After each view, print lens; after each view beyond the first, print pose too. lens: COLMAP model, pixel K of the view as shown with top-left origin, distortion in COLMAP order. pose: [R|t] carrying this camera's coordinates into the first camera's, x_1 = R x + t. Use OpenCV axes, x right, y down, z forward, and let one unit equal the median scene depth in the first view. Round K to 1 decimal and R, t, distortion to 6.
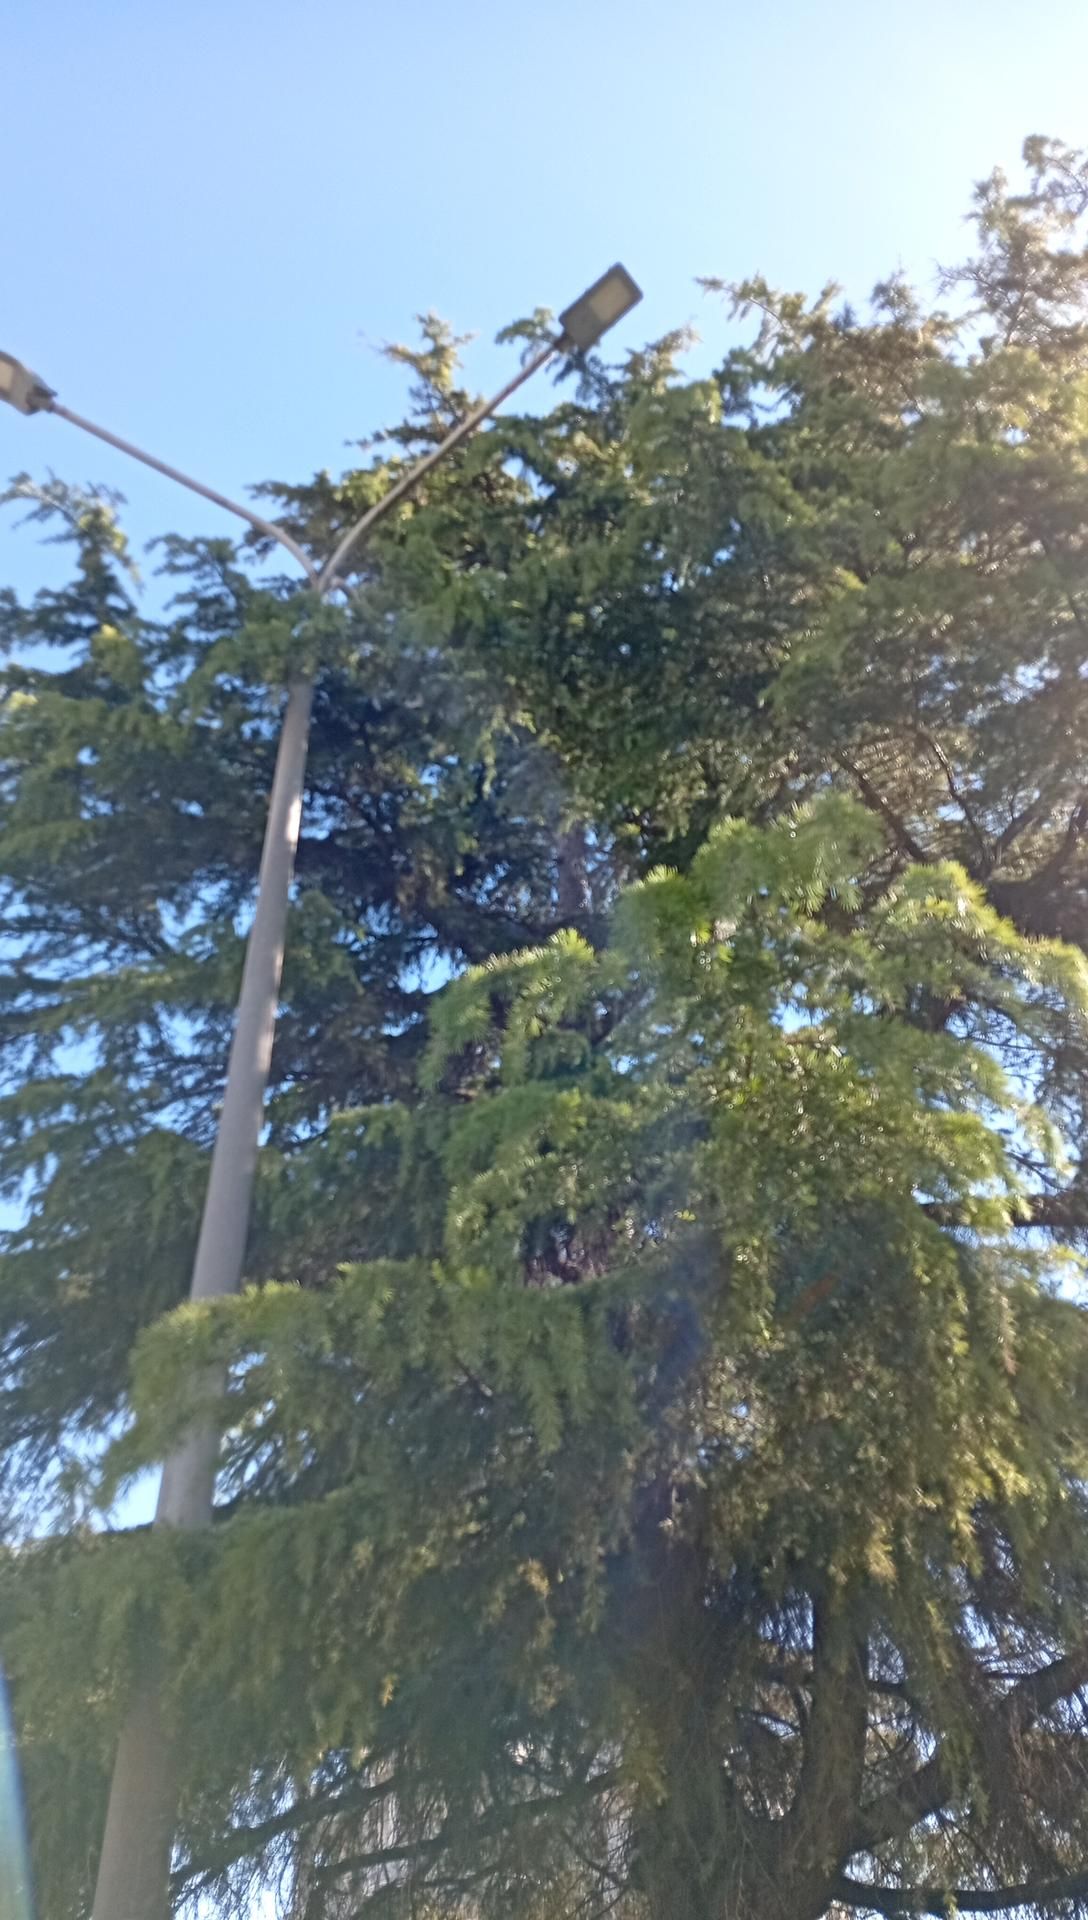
lens RADIAL K [[1455.1, 0, 544.2], [0, 1455.1, 969.9], [0, 0, 1]] dist [0.123331, -0.254826]
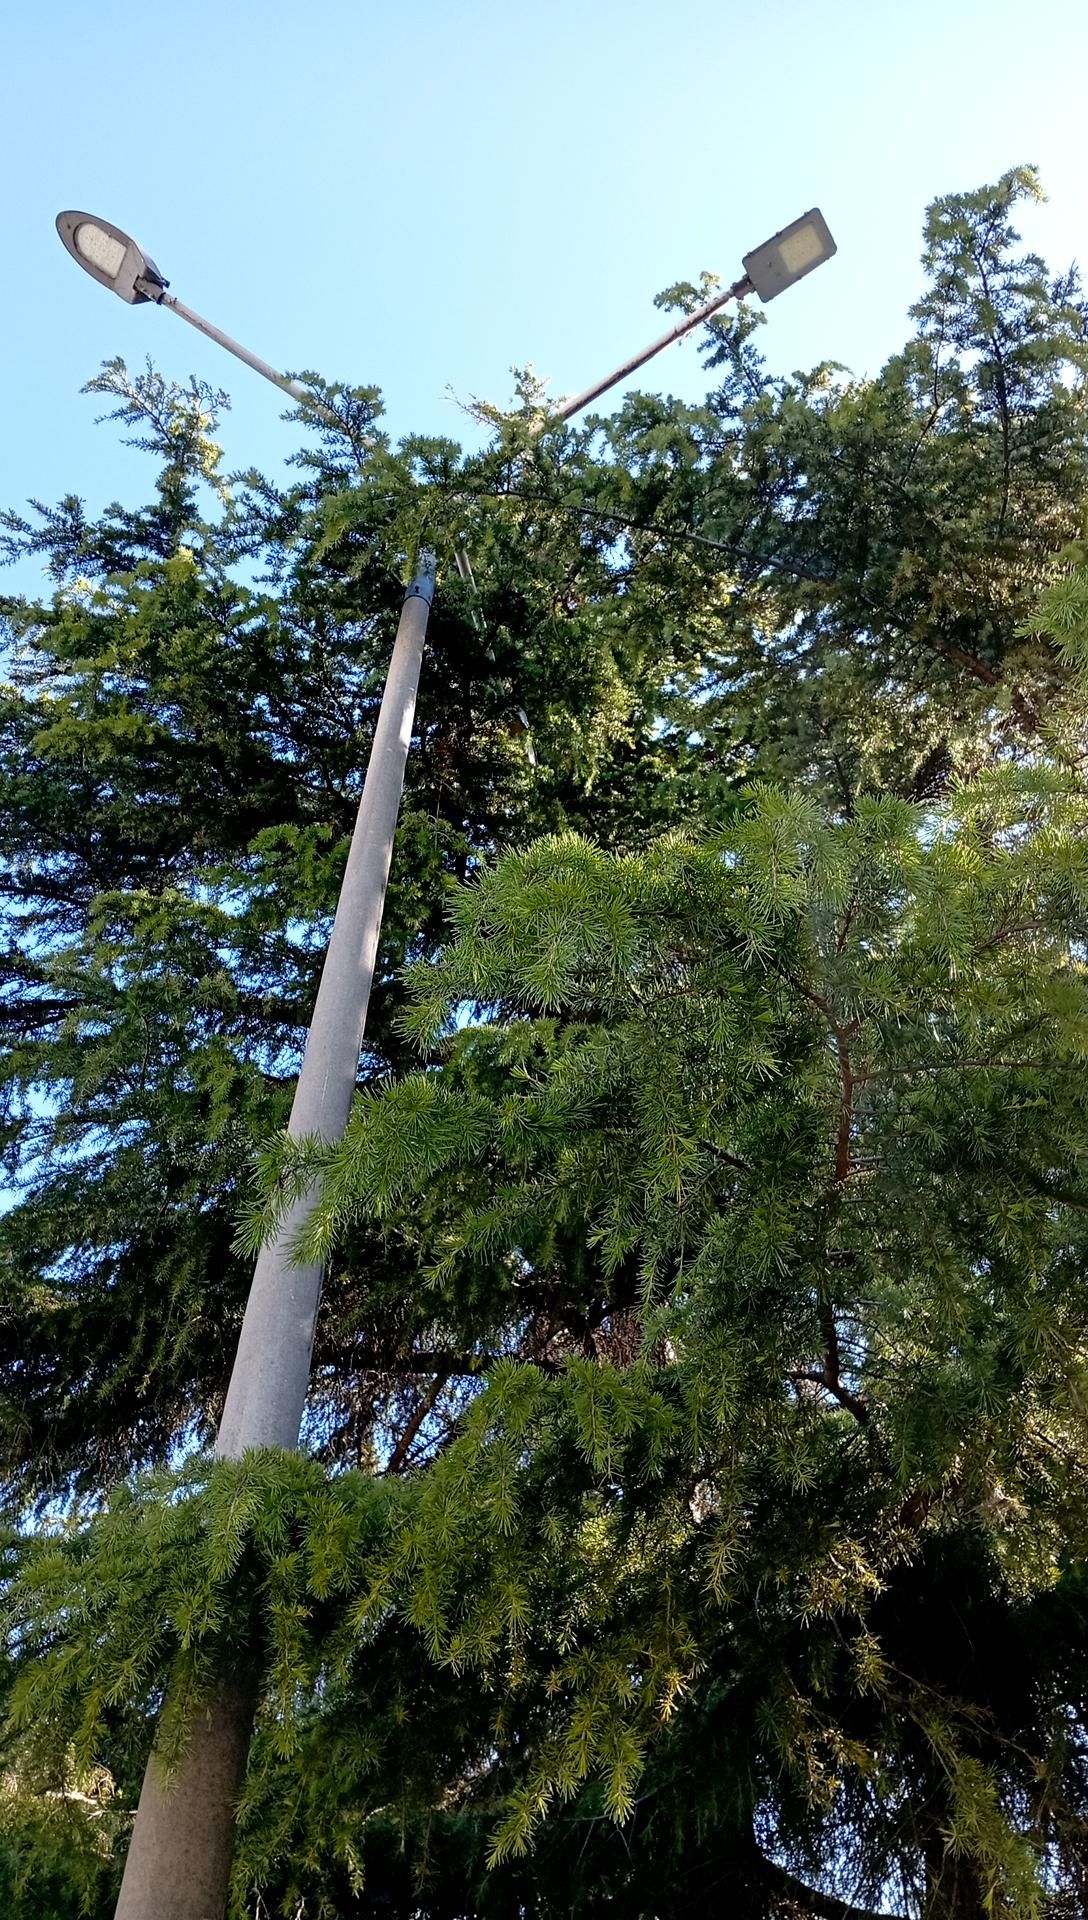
lens RADIAL K [[1472.4, 0, 546.3], [0, 1472.4, 965.9], [0, 0, 1]] dist [0.118829, -0.258768]
pose [[0.993548, 0.109194, 0.030635, -0.080251], [-0.103946, 0.984814, -0.139053, 0.109454], [-0.045353, 0.134972, 0.989811, 0.142219]]
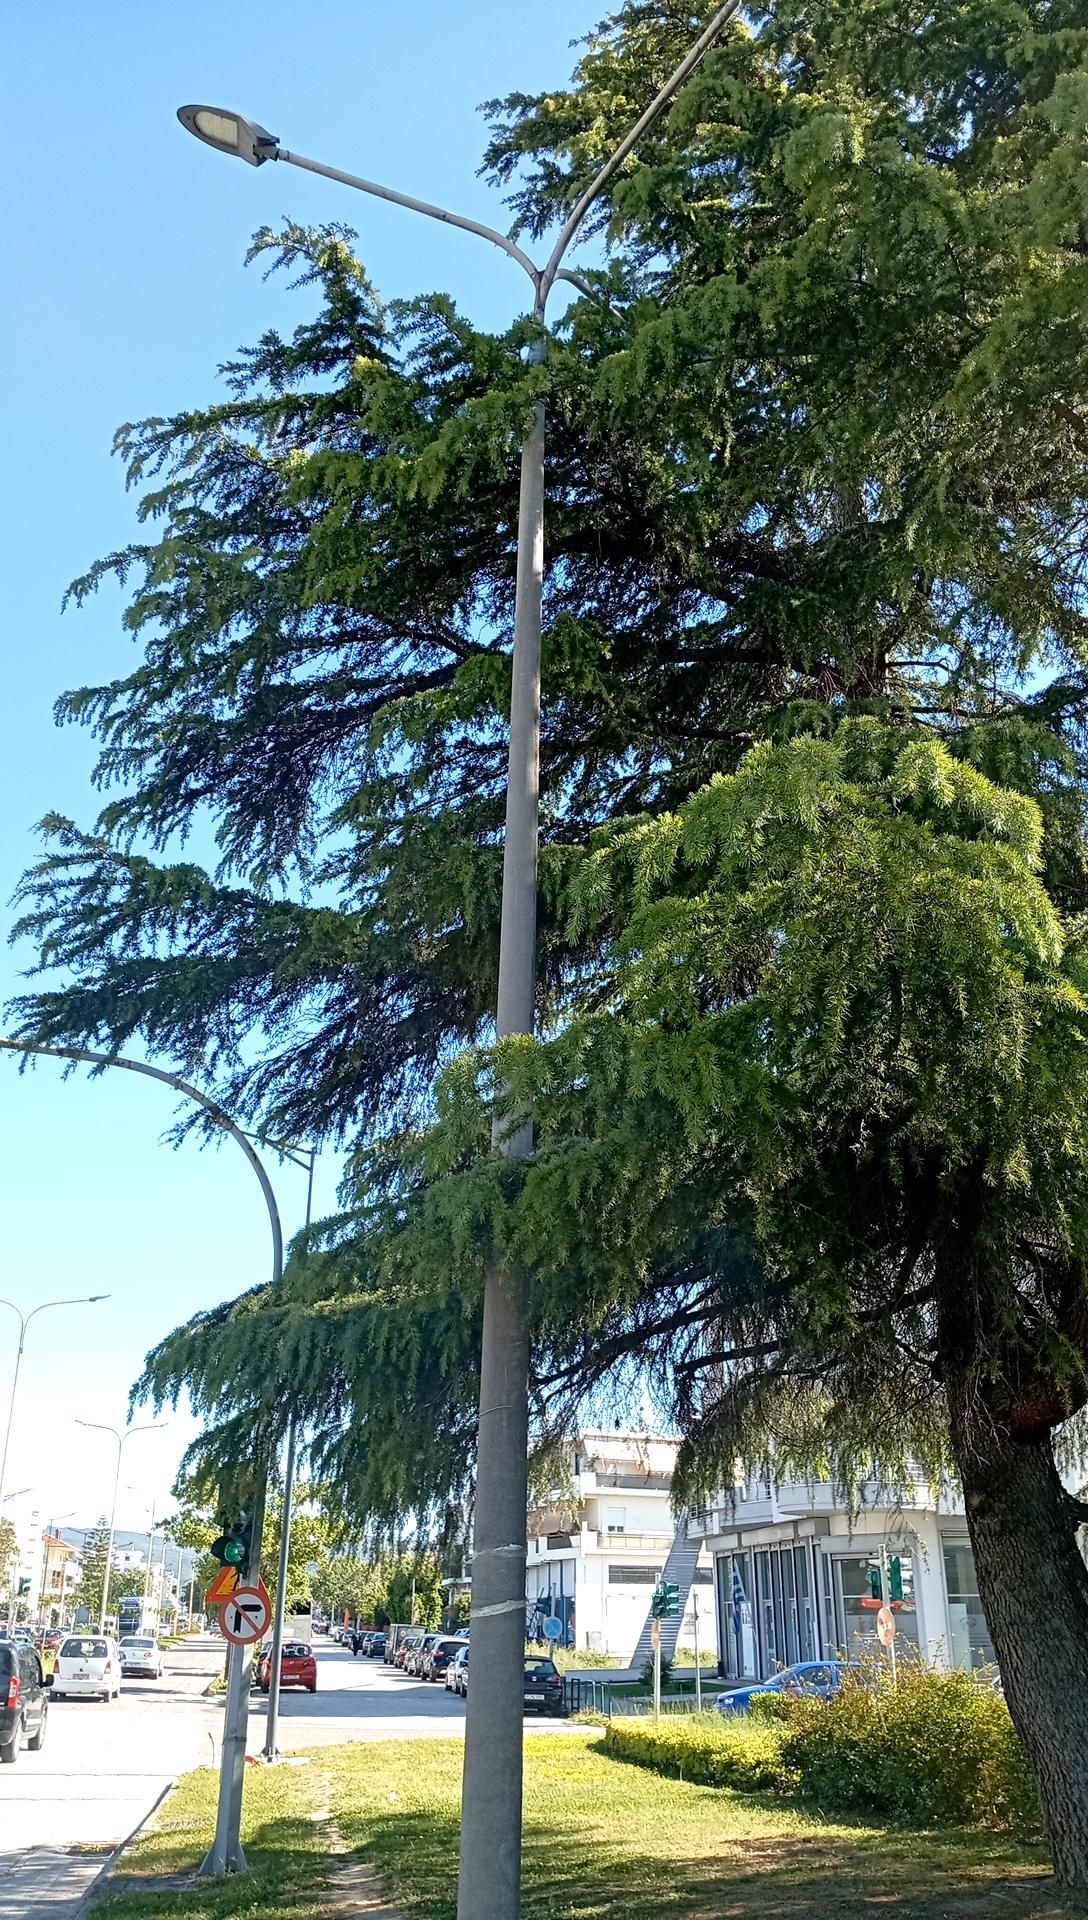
lens RADIAL K [[1455.1, 0, 544.2], [0, 1455.1, 969.9], [0, 0, 1]] dist [0.123331, -0.254826]
pose [[0.967396, -0.066261, -0.244446, 0.067470], [0.134387, 0.952387, 0.273676, -0.080304], [0.214673, -0.297603, 0.930241, -0.110543]]
